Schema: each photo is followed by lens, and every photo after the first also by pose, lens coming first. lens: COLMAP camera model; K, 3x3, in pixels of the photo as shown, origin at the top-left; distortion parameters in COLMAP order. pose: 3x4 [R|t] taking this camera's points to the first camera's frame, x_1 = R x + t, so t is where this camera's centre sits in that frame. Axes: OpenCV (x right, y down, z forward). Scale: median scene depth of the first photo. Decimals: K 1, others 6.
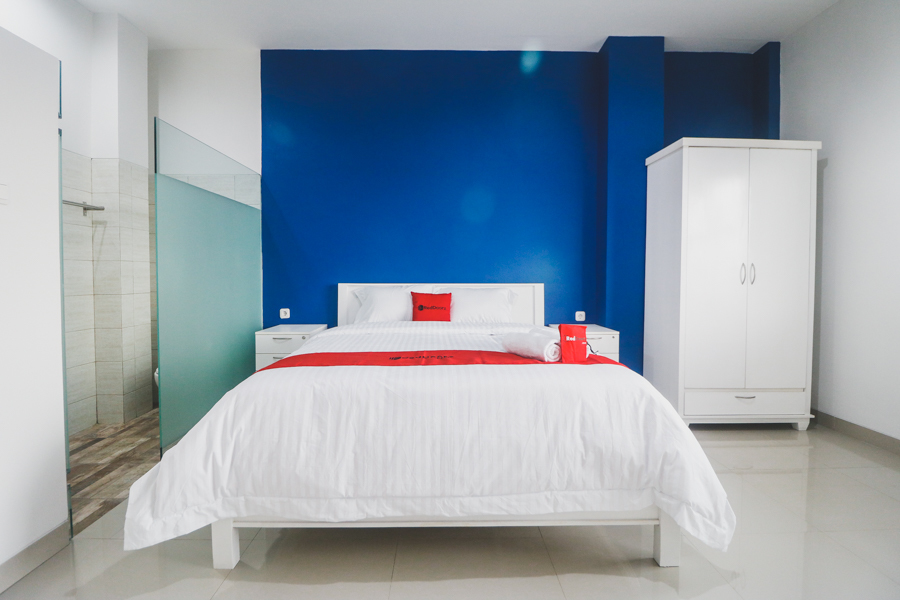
lens RADIAL K [[430.2, 0, 446.4], [0, 430.2, 285.6], [0, 0, 1]] dist [-0.000691, -0.012156]
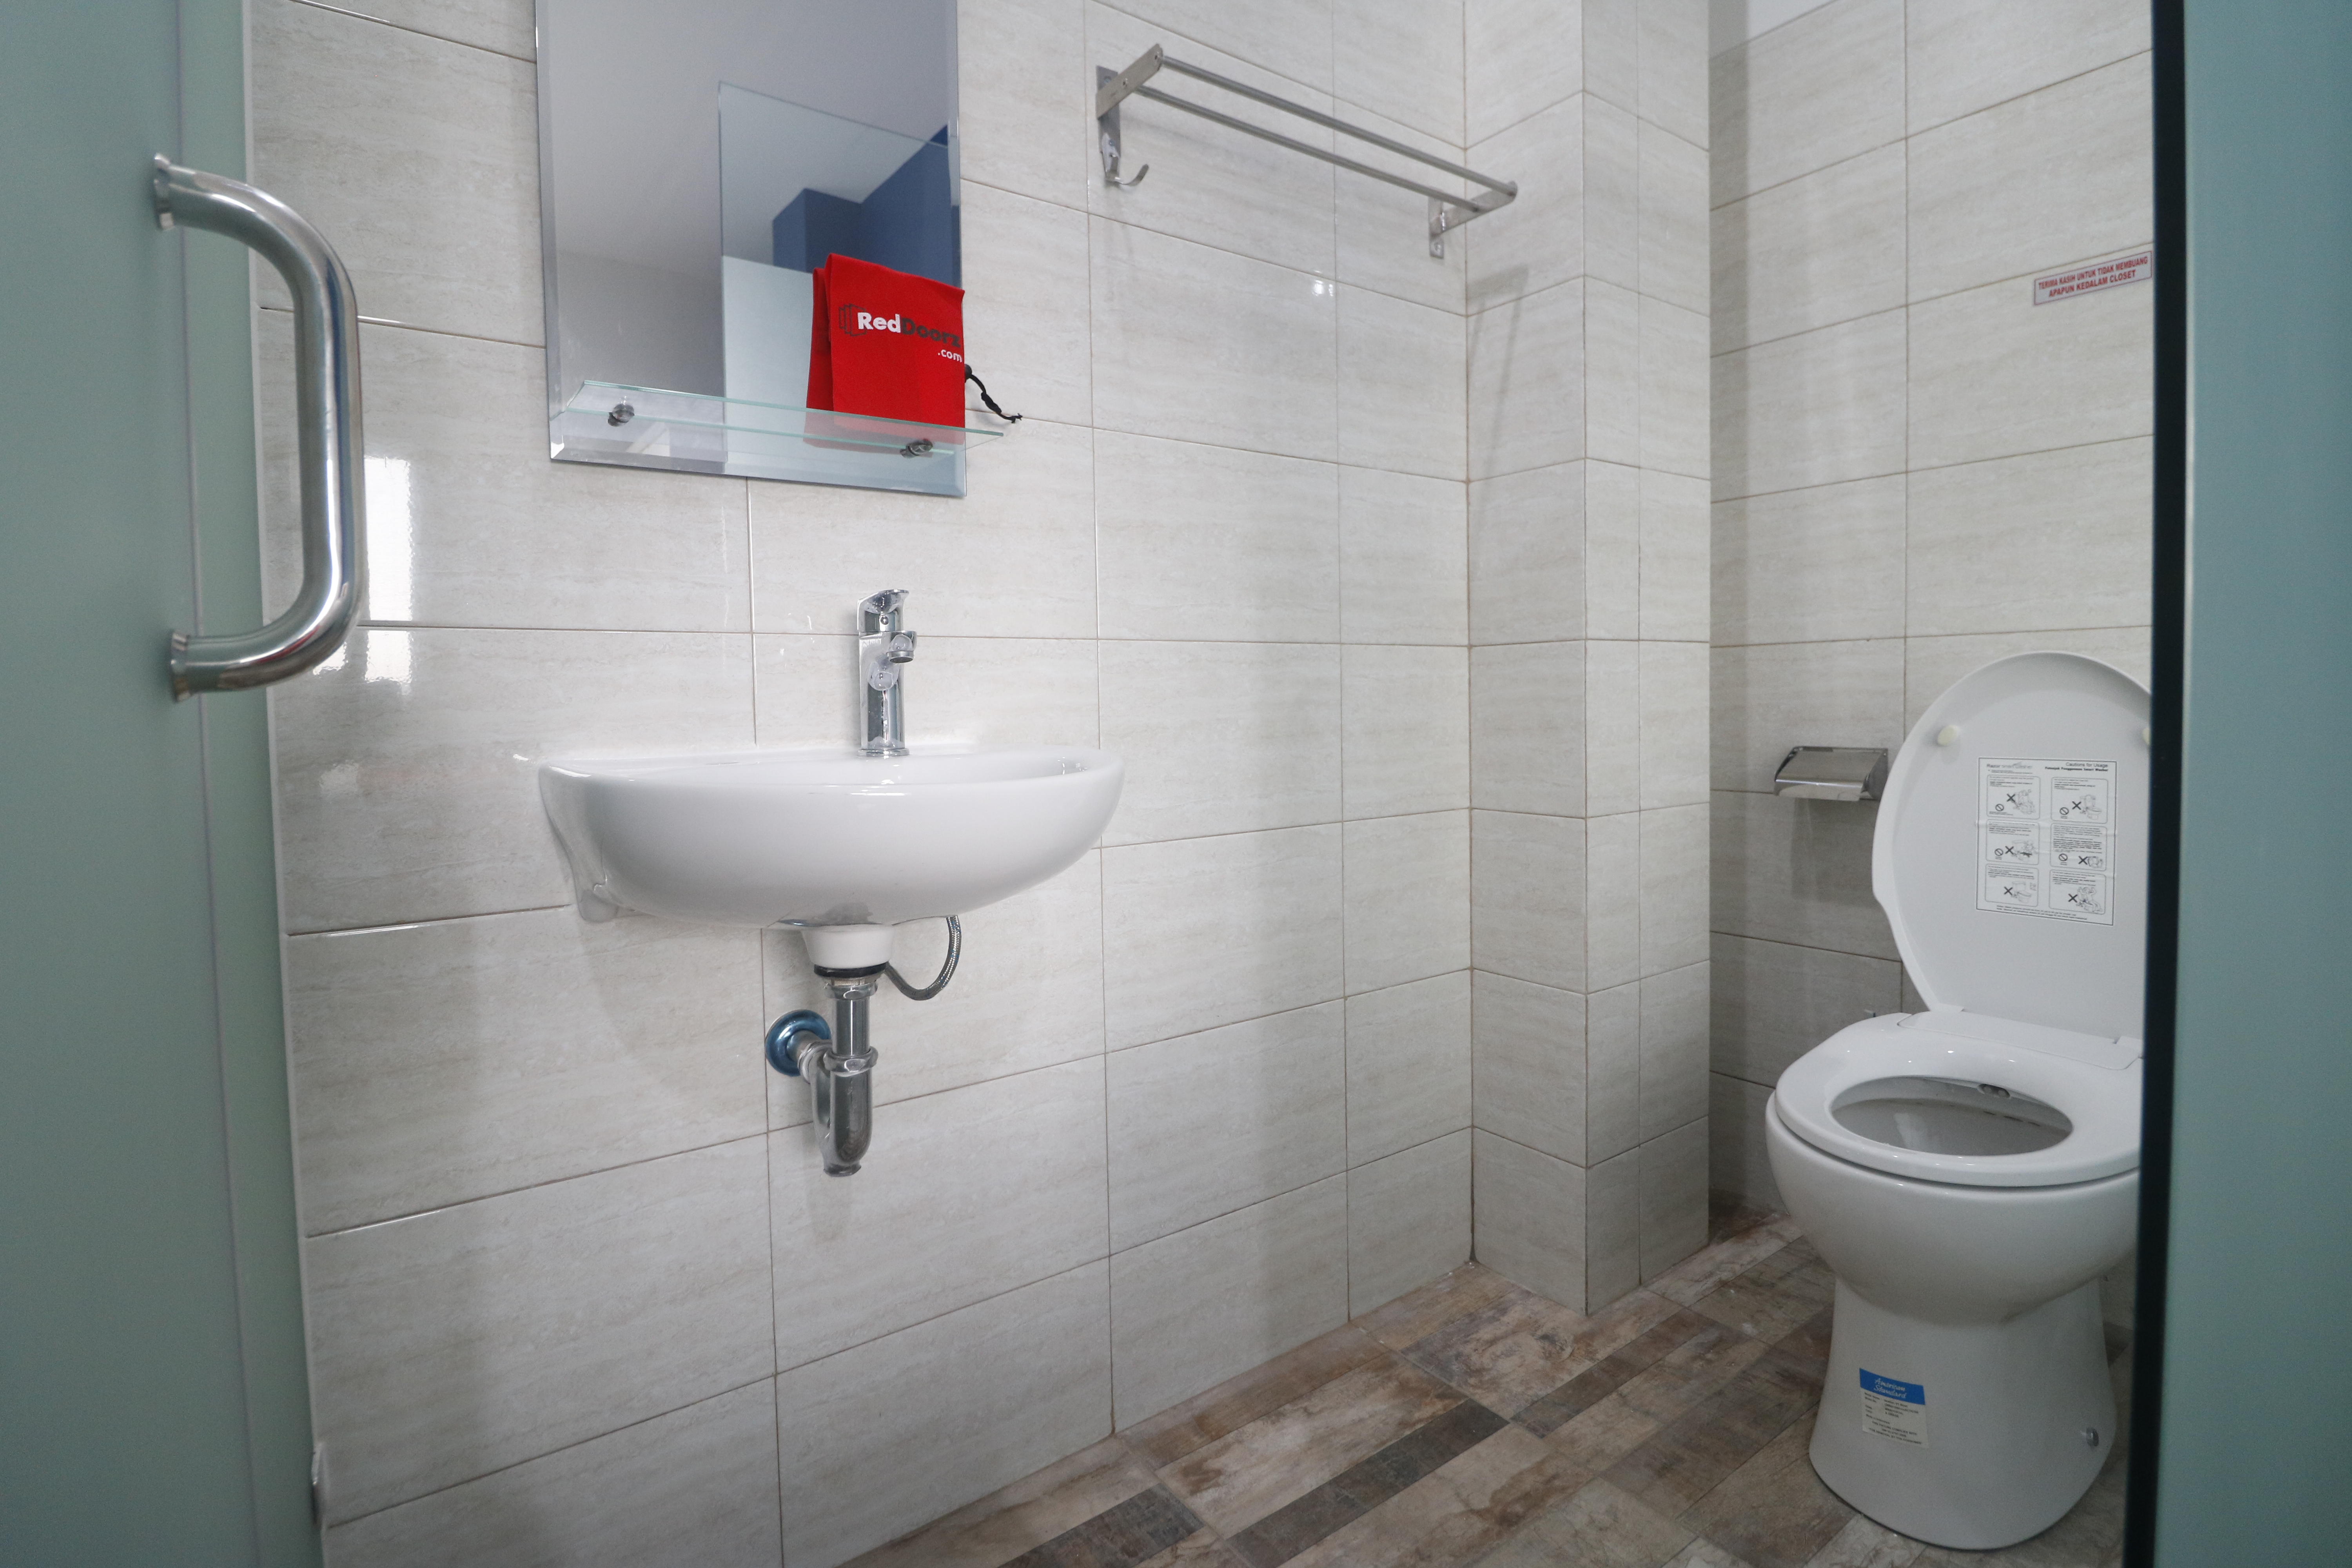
lens RADIAL K [[1124.4, 0, 1166.6], [0, 1124.4, 746.4], [0, 0, 1]] dist [-0.000691, -0.012156]
pose [[0.564873, 0.029195, -0.824661, -0.456301], [-0.002752, 0.999435, 0.033497, 0.051765], [0.825173, -0.016652, 0.564634, 0.569747]]
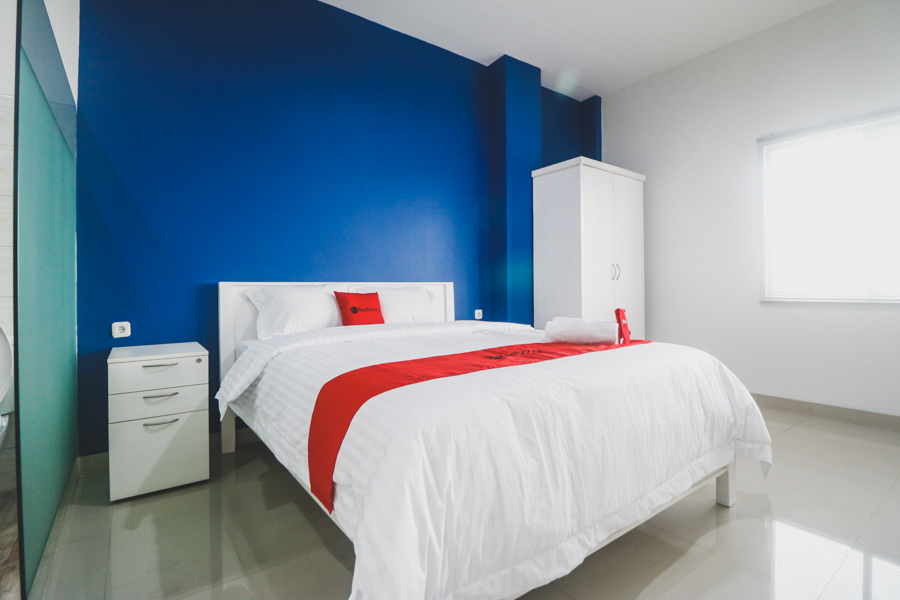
lens RADIAL K [[430.2, 0, 446.4], [0, 430.2, 285.6], [0, 0, 1]] dist [-0.000691, -0.012156]
pose [[0.818017, -0.004691, 0.575174, -0.405440], [0.023197, 0.999422, -0.024839, 0.030899], [-0.574726, 0.033661, 0.817654, 0.234714]]
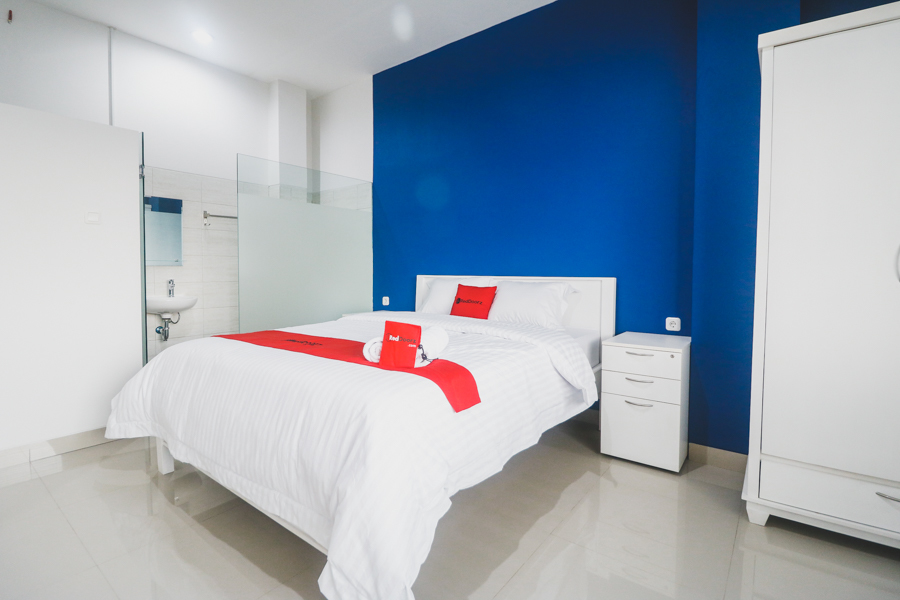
lens RADIAL K [[430.2, 0, 446.4], [0, 430.2, 285.6], [0, 0, 1]] dist [-0.000691, -0.012156]
pose [[0.779105, 0.024388, -0.626419, 0.545666], [-0.017788, 0.999701, 0.016796, 0.001830], [0.626642, -0.001943, 0.779305, 0.244453]]
